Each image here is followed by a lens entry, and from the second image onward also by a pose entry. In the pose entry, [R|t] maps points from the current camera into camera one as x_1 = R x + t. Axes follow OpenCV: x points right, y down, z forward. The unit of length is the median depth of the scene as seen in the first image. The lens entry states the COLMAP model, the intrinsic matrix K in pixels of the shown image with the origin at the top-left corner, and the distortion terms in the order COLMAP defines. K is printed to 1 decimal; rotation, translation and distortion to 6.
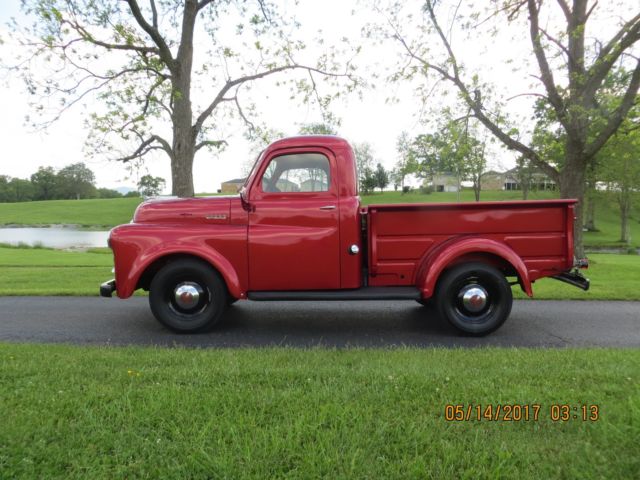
lens RADIAL K [[529.9, 0, 320.0], [0, 529.9, 240.0], [0, 0, 1]] dist [0.003459, 0.006275]
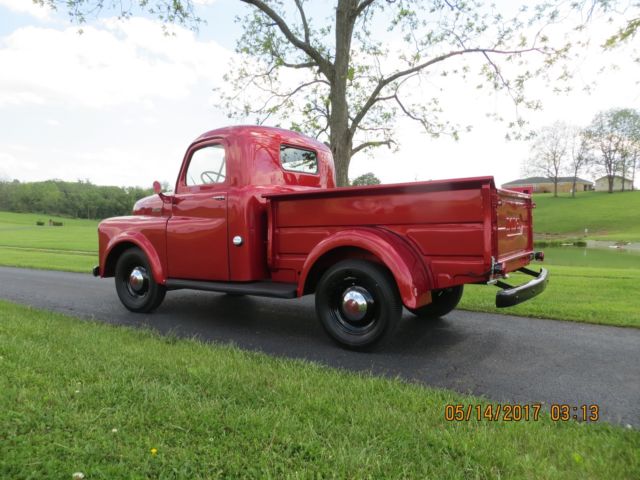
lens RADIAL K [[529.9, 0, 320.0], [0, 529.9, 240.0], [0, 0, 1]] dist [0.003459, 0.006275]
pose [[0.802238, 0.014206, -0.596835, 0.332969], [-0.022063, 0.999739, -0.005859, 0.008079], [0.596596, 0.017868, 0.802343, 0.139669]]
